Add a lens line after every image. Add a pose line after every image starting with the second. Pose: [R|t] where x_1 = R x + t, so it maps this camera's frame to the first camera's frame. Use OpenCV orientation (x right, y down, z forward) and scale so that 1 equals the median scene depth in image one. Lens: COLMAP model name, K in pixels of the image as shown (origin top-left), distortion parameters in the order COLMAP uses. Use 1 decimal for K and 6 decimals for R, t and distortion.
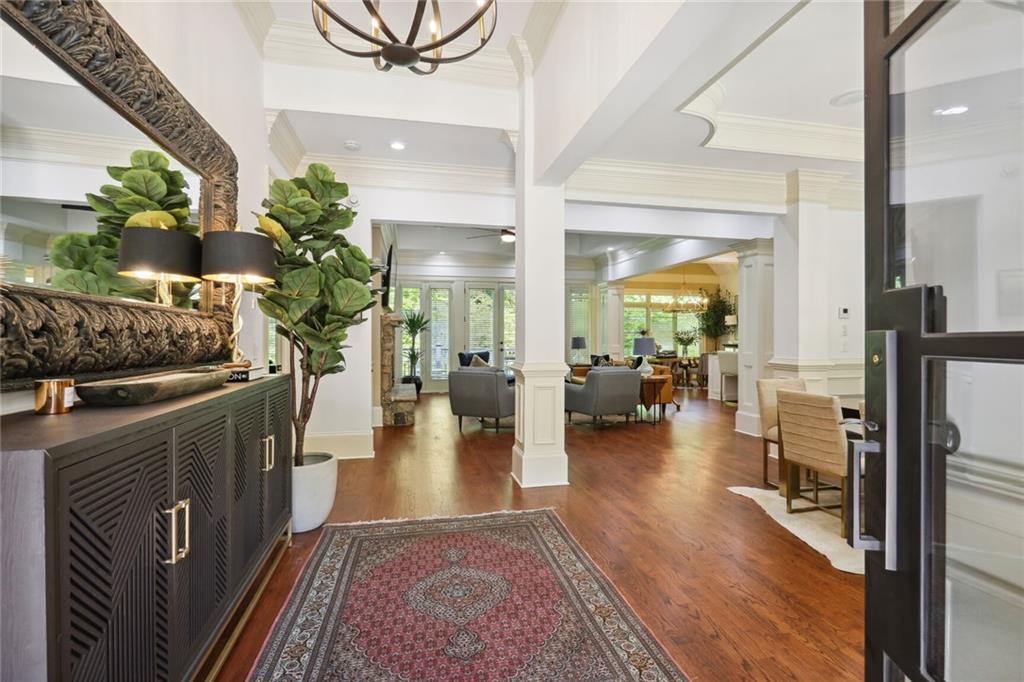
lens RADIAL K [[493.9, 0, 512.5], [0, 493.9, 338.1], [0, 0, 1]] dist [-0.006682, 0.003945]
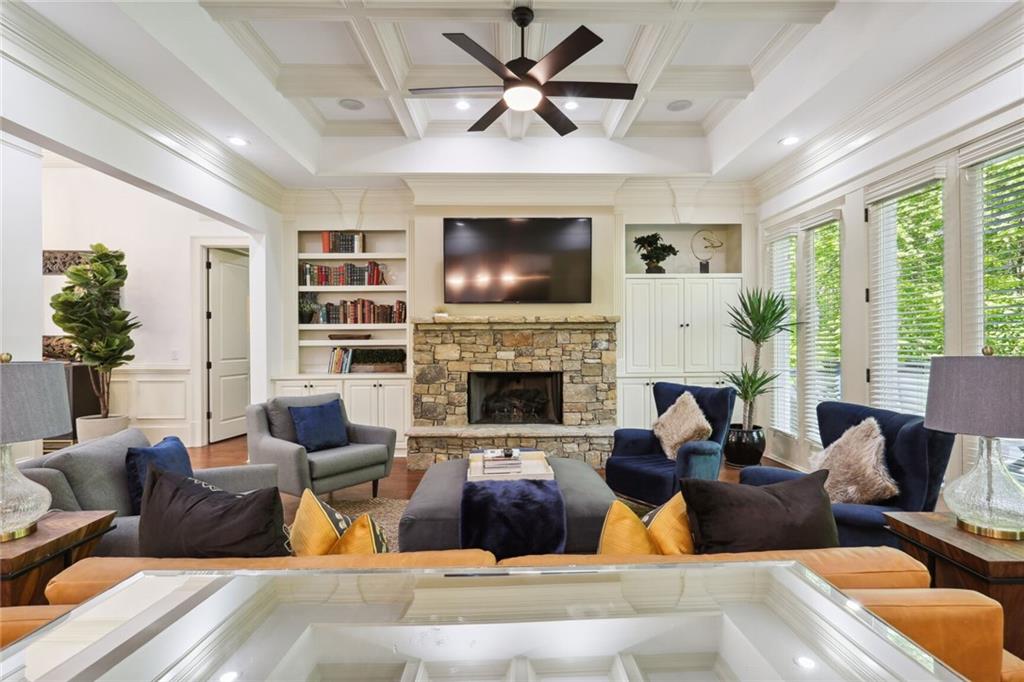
lens RADIAL K [[493.9, 0, 516.5], [0, 493.9, 339.5], [0, 0, 1]] dist [-0.006682, 0.003945]
pose [[-0.169366, -0.000957, -0.985553, 0.303759], [0.006529, 0.999976, -0.002093, -0.007016], [0.985532, -0.006790, -0.169356, 0.855871]]
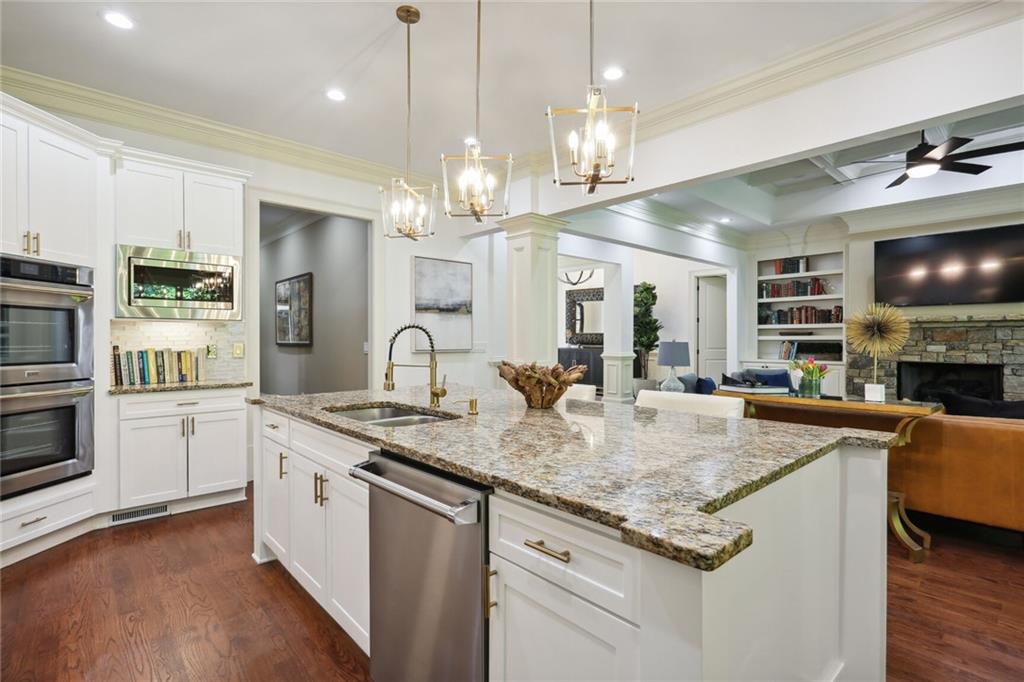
lens RADIAL K [[493.9, 0, 514.6], [0, 493.9, 340.9], [0, 0, 1]] dist [-0.006682, 0.003945]
pose [[-0.850233, 0.001446, -0.526405, 0.566451], [-0.000194, 0.999995, 0.003061, -0.003312], [0.526407, 0.002705, -0.850229, 1.000437]]
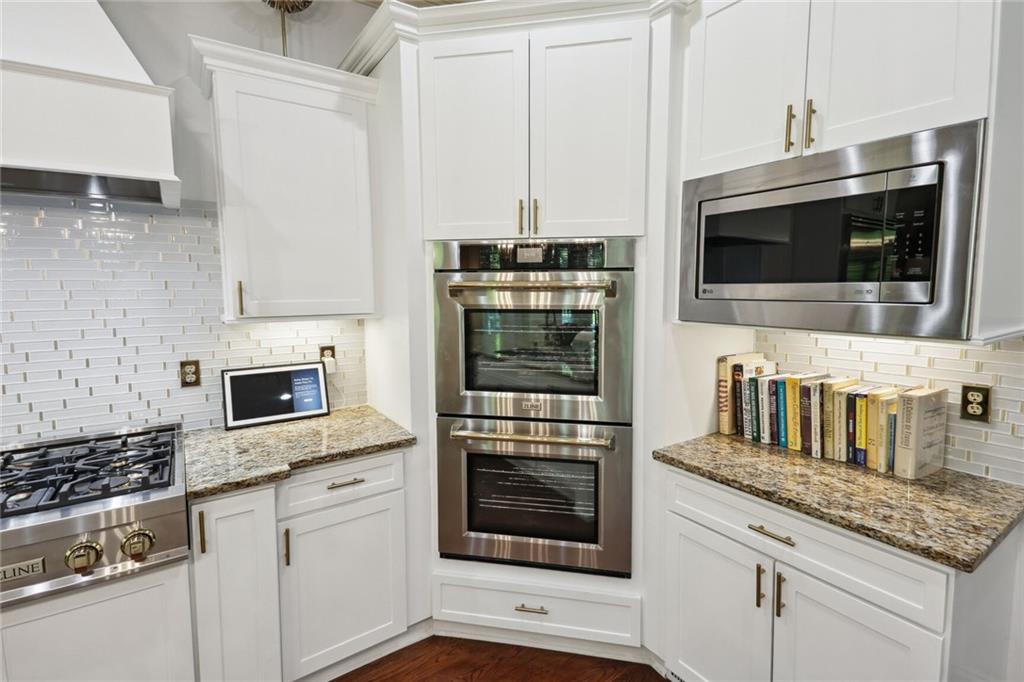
lens RADIAL K [[493.9, 0, 520.5], [0, 493.9, 317.7], [0, 0, 1]] dist [-0.006682, 0.003945]
pose [[-0.388614, -0.072360, 0.918555, 0.483865], [0.007076, 0.996648, 0.081506, -0.032151], [-0.921373, 0.038174, -0.386799, 0.716917]]
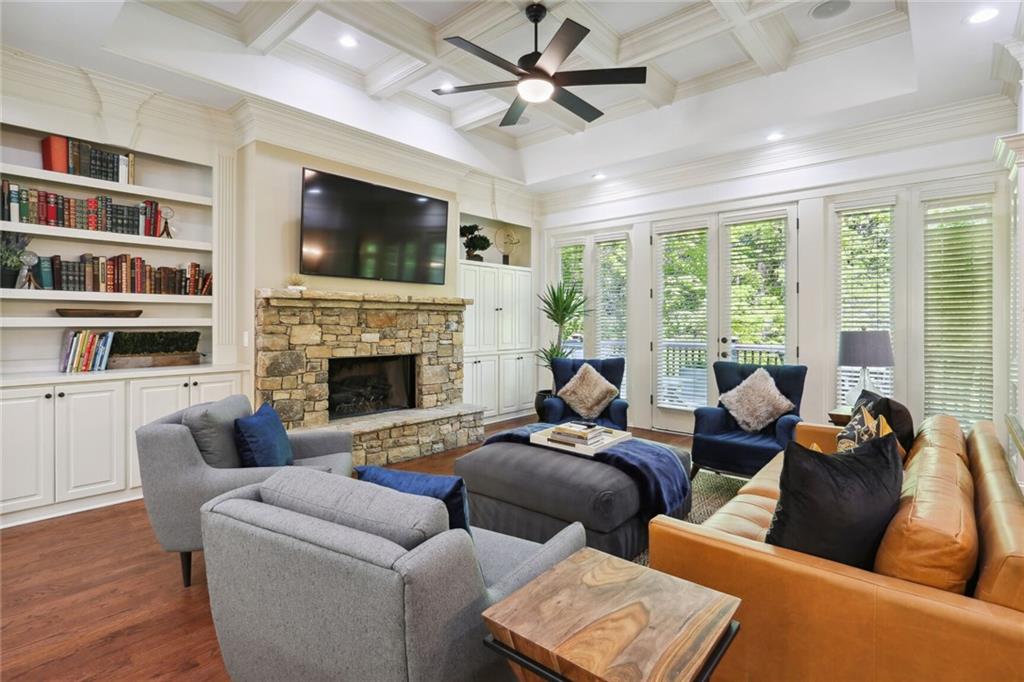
lens RADIAL K [[493.9, 0, 516.9], [0, 493.9, 320.9], [0, 0, 1]] dist [-0.006682, 0.003945]
pose [[0.610790, 0.000364, -0.791792, 0.246015], [-0.002726, 0.999995, -0.001643, -0.006931], [0.791788, 0.003162, 0.610788, 0.592539]]
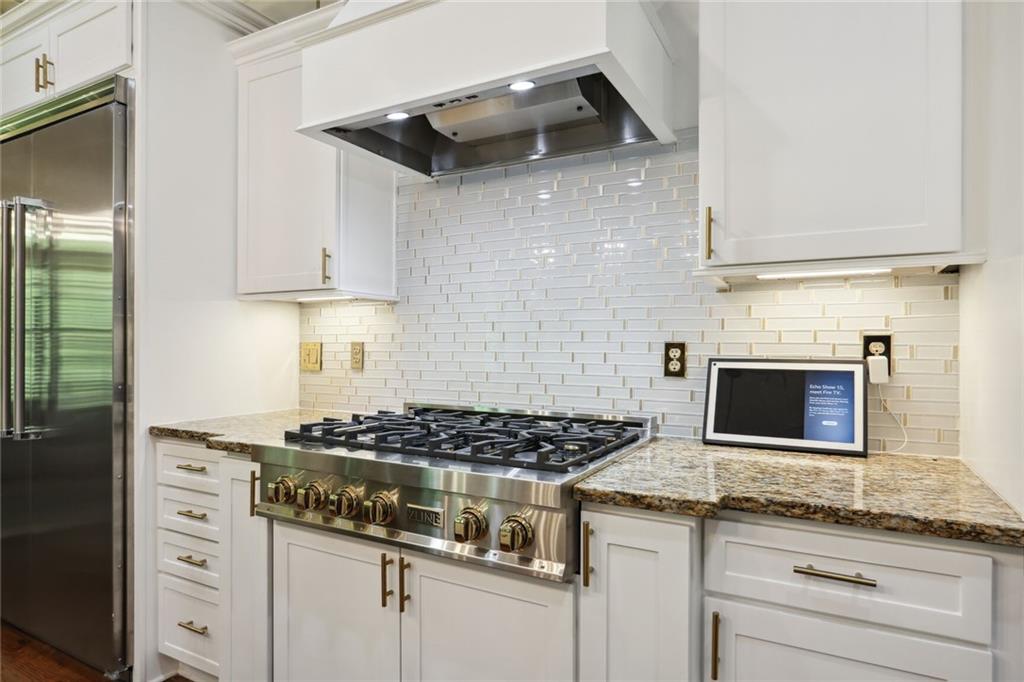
lens RADIAL K [[569.7, 0, 531.8], [0, 569.7, 348.6], [0, 0, 1]] dist [-0.013032, 0.001703]
pose [[0.645195, -0.004186, 0.764007, 0.556122], [-0.003047, 0.999963, 0.008052, 0.000356], [-0.764012, -0.007523, 0.645158, 0.686235]]
